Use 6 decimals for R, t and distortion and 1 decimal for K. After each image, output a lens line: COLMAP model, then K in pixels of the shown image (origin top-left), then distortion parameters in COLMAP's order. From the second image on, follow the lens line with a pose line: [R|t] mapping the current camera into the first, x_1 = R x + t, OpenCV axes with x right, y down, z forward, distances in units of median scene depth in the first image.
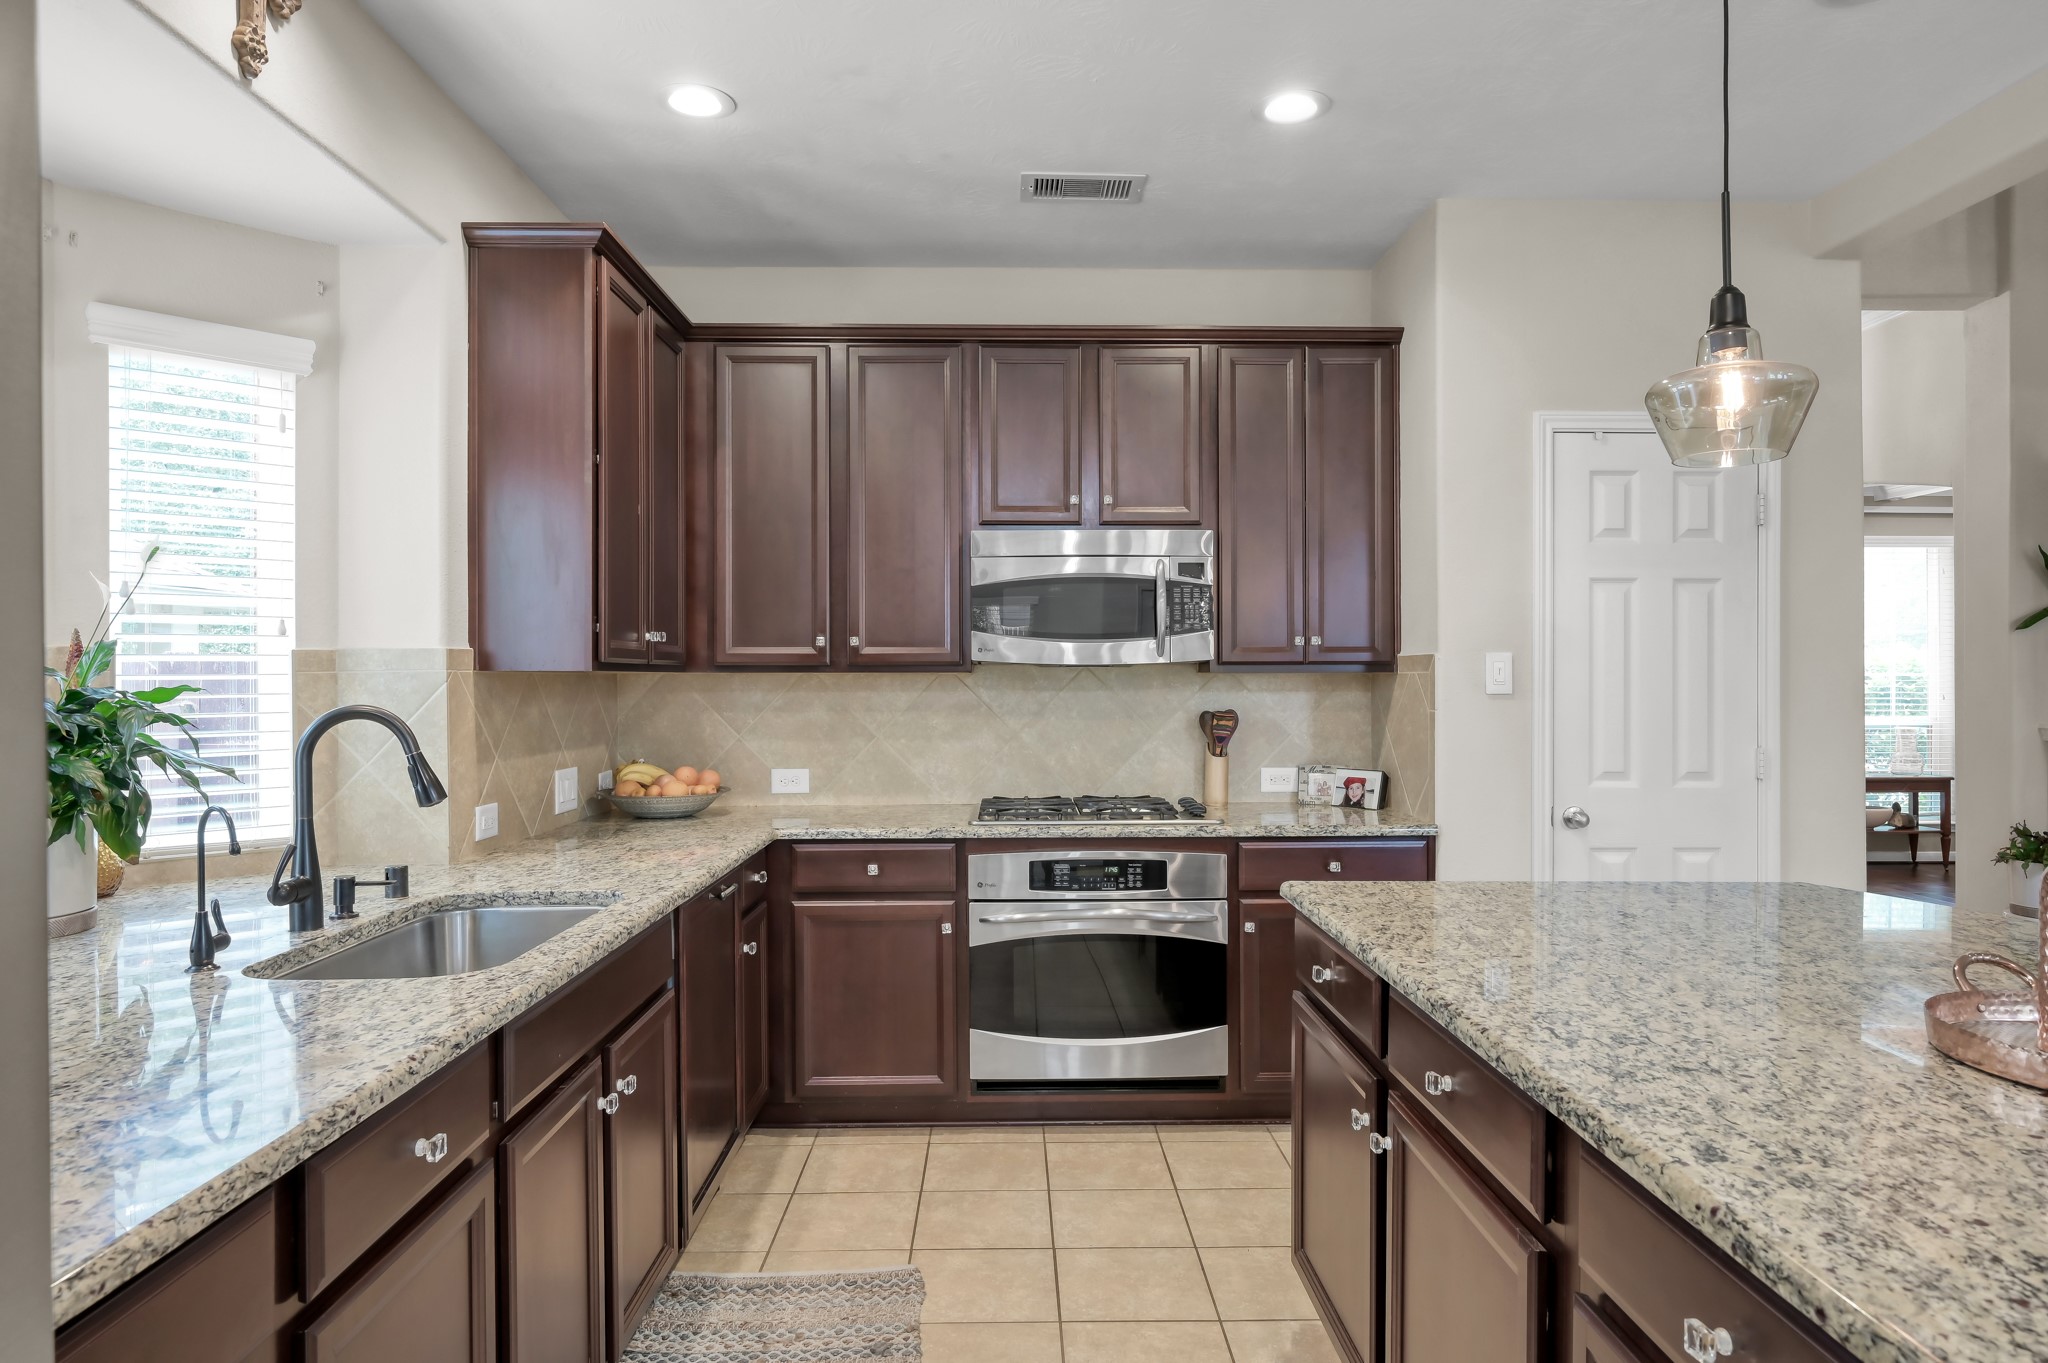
lens RADIAL K [[1242.4, 0, 1025.1], [0, 1242.4, 677.7], [0, 0, 1]] dist [-0.007601, 0.010337]
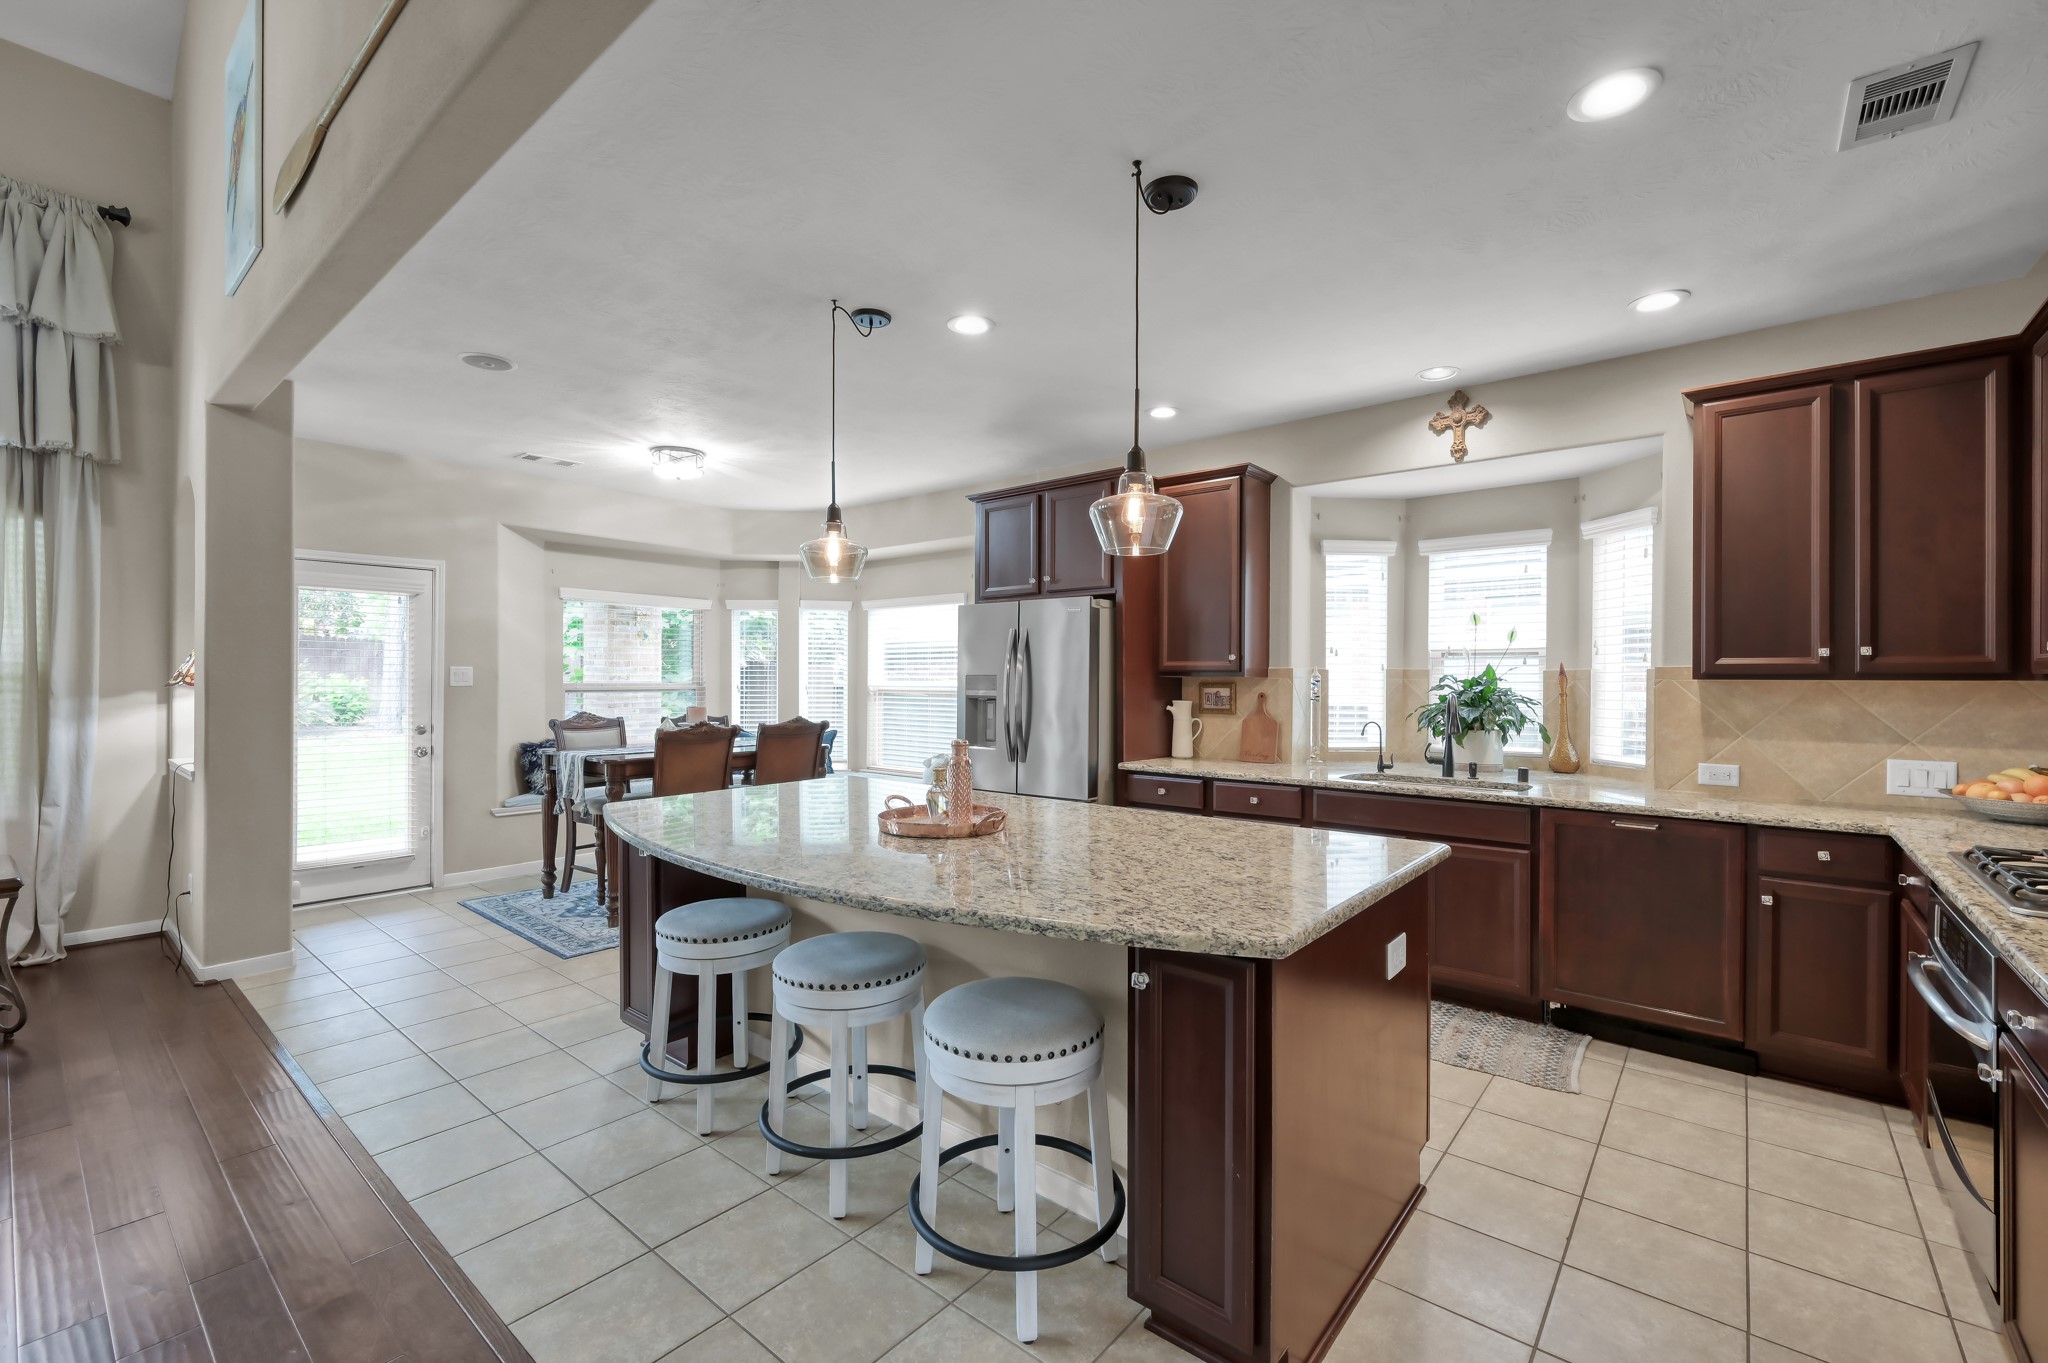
lens RADIAL K [[843.5, 0, 1012.0], [0, 843.5, 682.2], [0, 0, 1]] dist [-0.009607, 0.000777]
pose [[-0.659067, 0.004018, -0.752074, 0.827353], [-0.000225, 0.999985, 0.005540, -0.007209], [0.752085, 0.003821, -0.659056, 0.880257]]
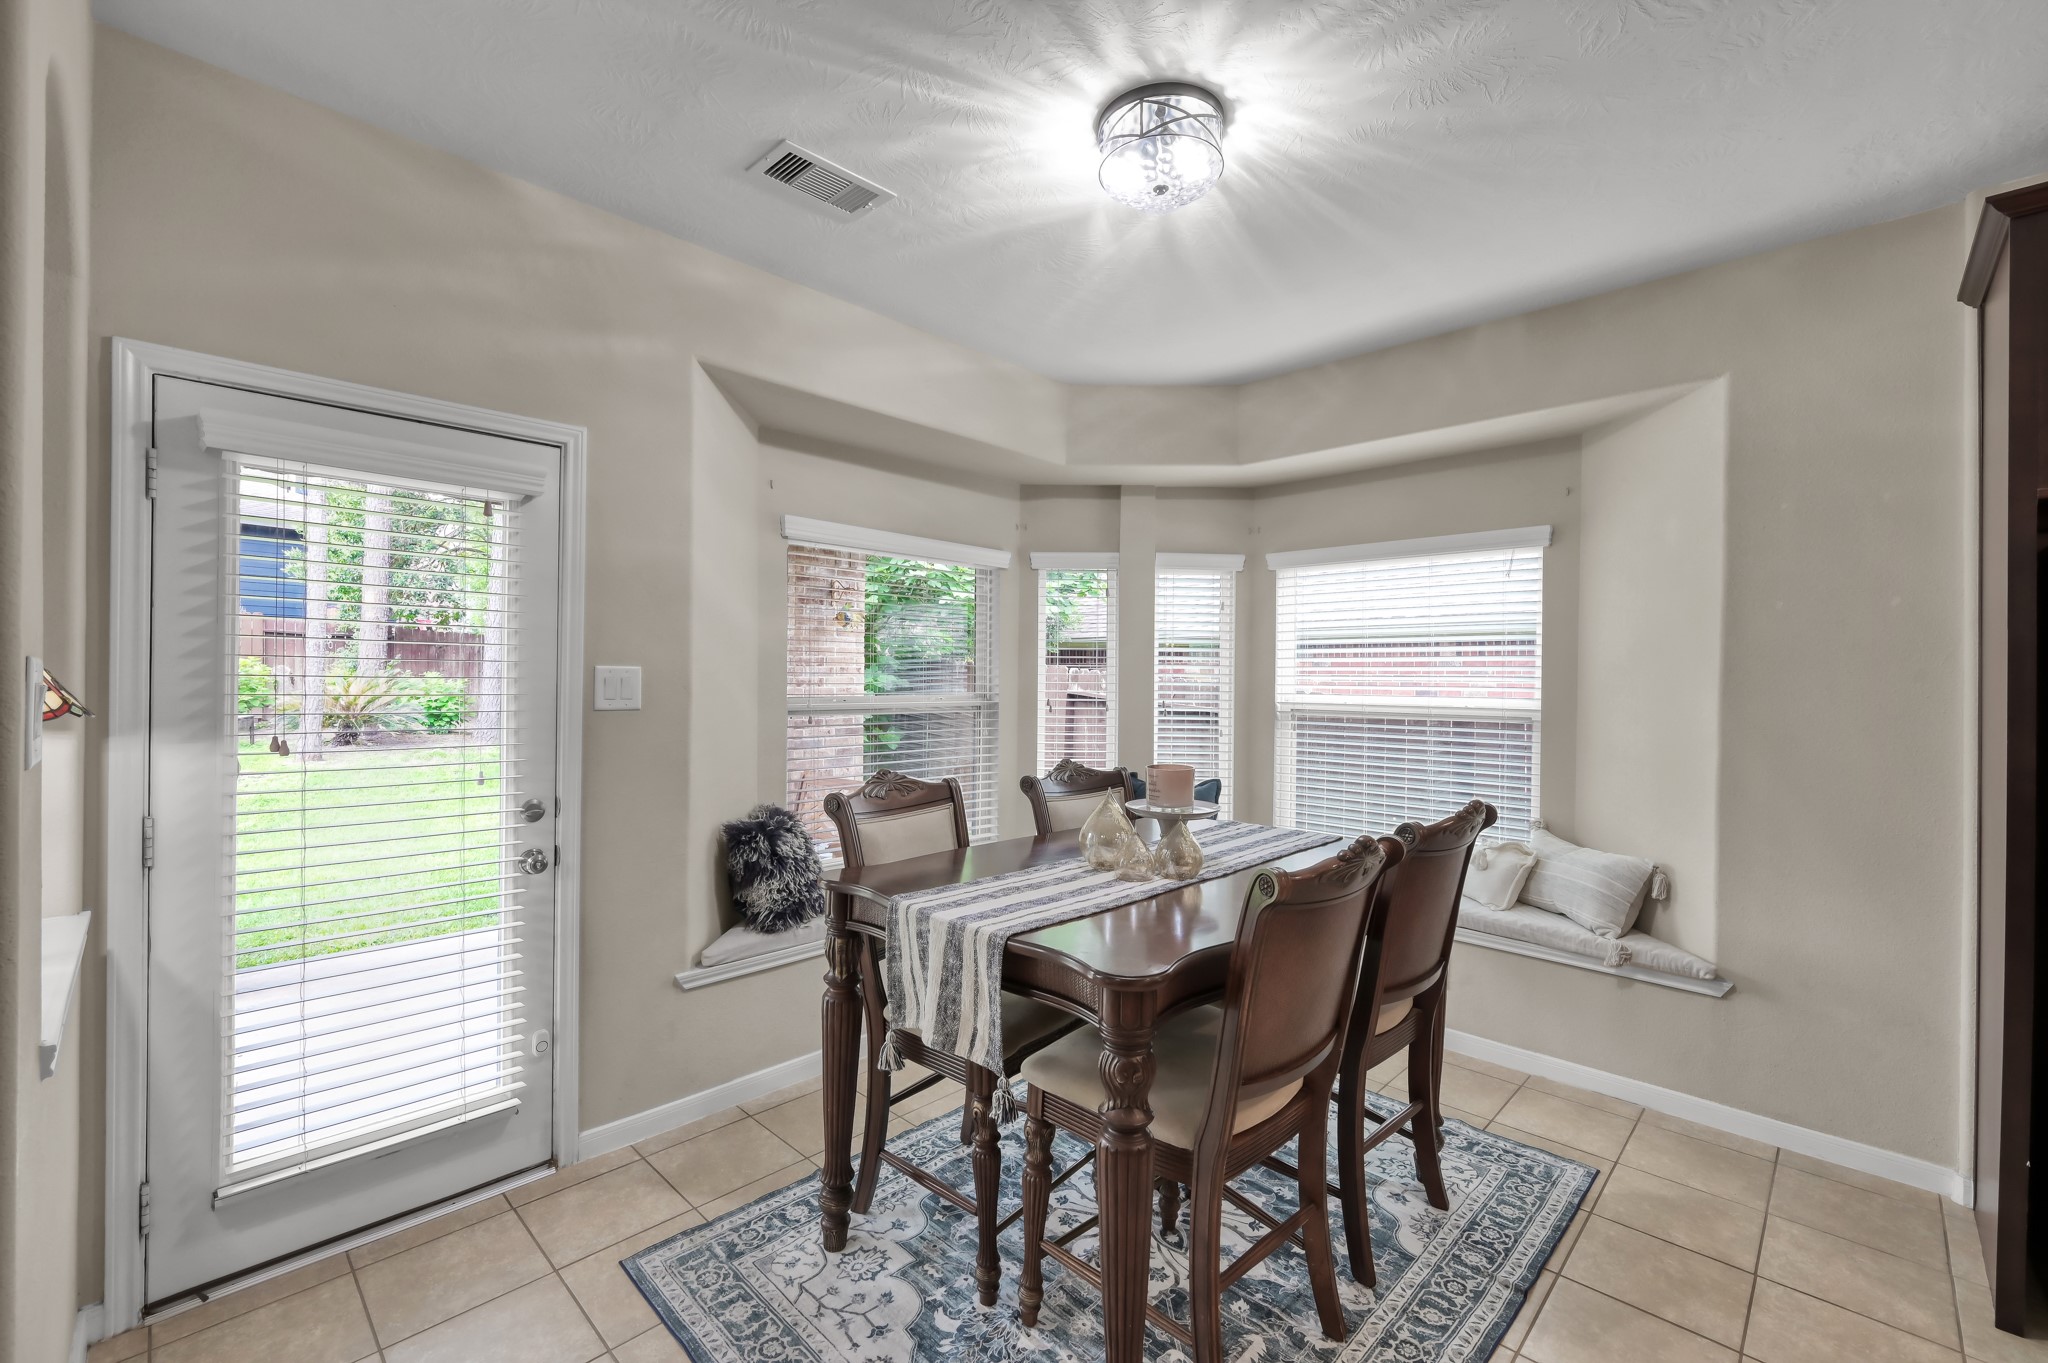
lens RADIAL K [[843.5, 0, 1024.3], [0, 843.5, 679.2], [0, 0, 1]] dist [-0.009607, 0.000777]
pose [[-0.714776, -0.001510, -0.699352, 0.582003], [-0.004944, 0.999984, 0.002895, -0.019726], [0.699336, 0.005527, -0.714772, -0.158777]]
